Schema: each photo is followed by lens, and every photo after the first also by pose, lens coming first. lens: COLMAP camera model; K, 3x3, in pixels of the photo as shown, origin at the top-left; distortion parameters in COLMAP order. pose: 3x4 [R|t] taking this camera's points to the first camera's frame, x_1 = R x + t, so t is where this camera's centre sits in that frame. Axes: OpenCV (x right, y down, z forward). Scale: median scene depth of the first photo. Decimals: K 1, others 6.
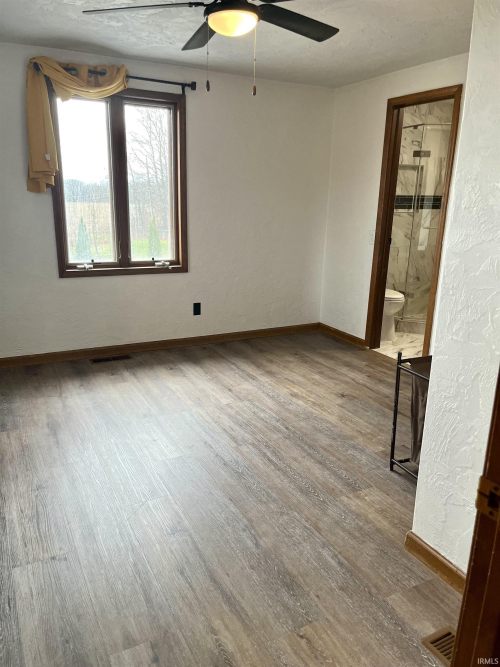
lens RADIAL K [[504.0, 0, 253.2], [0, 504.0, 332.2], [0, 0, 1]] dist [0.041357, -0.004652]
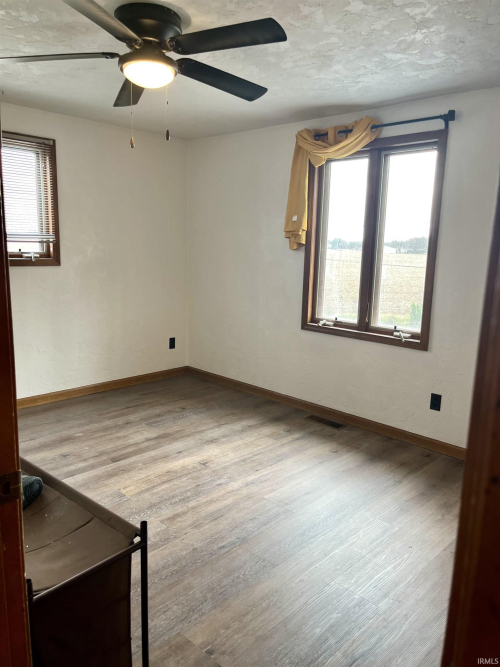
lens RADIAL K [[504.0, 0, 250.7], [0, 504.0, 334.6], [0, 0, 1]] dist [0.041357, -0.004652]
pose [[0.311054, 0.157503, -0.937251, 0.547289], [-0.266969, 0.960945, 0.072883, -0.137992], [0.912126, 0.227546, 0.340954, 0.523027]]
